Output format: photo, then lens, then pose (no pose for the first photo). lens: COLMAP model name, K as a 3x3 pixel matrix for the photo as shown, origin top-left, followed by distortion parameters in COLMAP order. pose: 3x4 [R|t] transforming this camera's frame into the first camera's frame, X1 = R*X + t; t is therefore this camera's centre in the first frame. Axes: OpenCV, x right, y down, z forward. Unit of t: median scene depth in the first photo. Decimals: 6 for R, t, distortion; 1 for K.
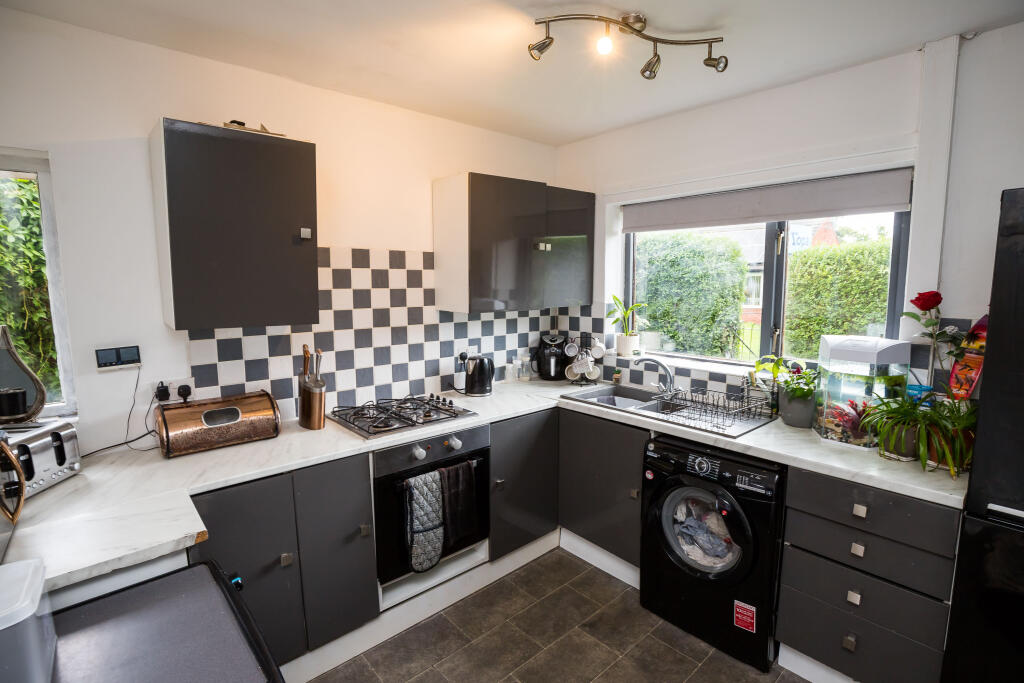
lens RADIAL K [[481.5, 0, 512.0], [0, 481.5, 341.5], [0, 0, 1]] dist [-0.043418, 0.009056]
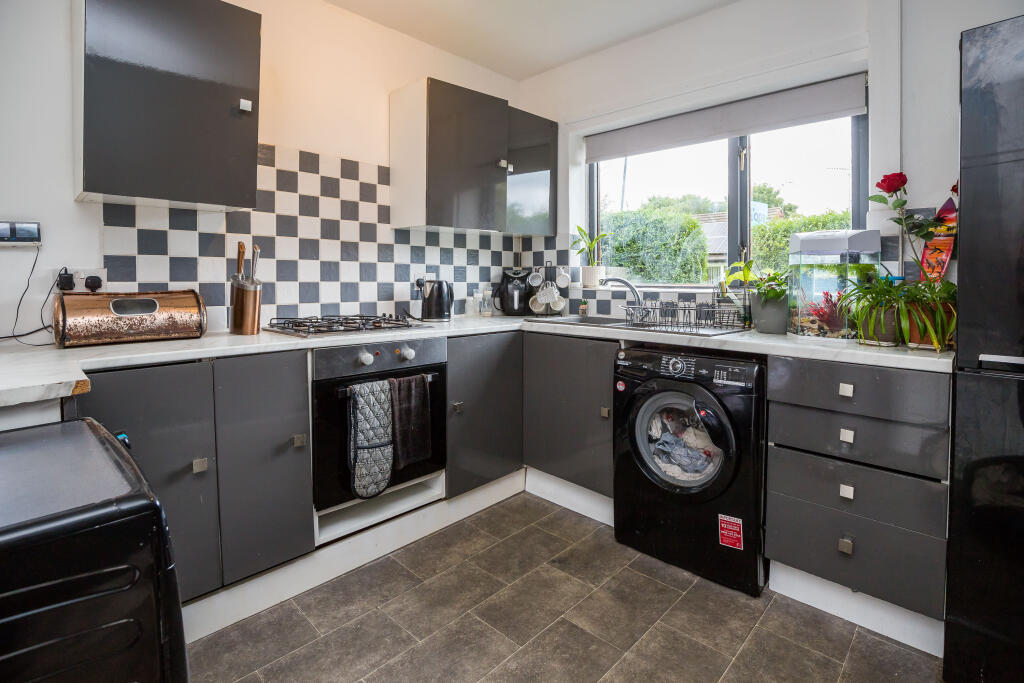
lens RADIAL K [[478.8, 0, 515.2], [0, 478.8, 340.0], [0, 0, 1]] dist [-0.041744, 0.008795]
pose [[0.997110, 0.000222, 0.075969, 0.014741], [0.006754, 0.995777, -0.091559, 0.276185], [-0.075668, 0.091808, 0.992898, 0.095103]]
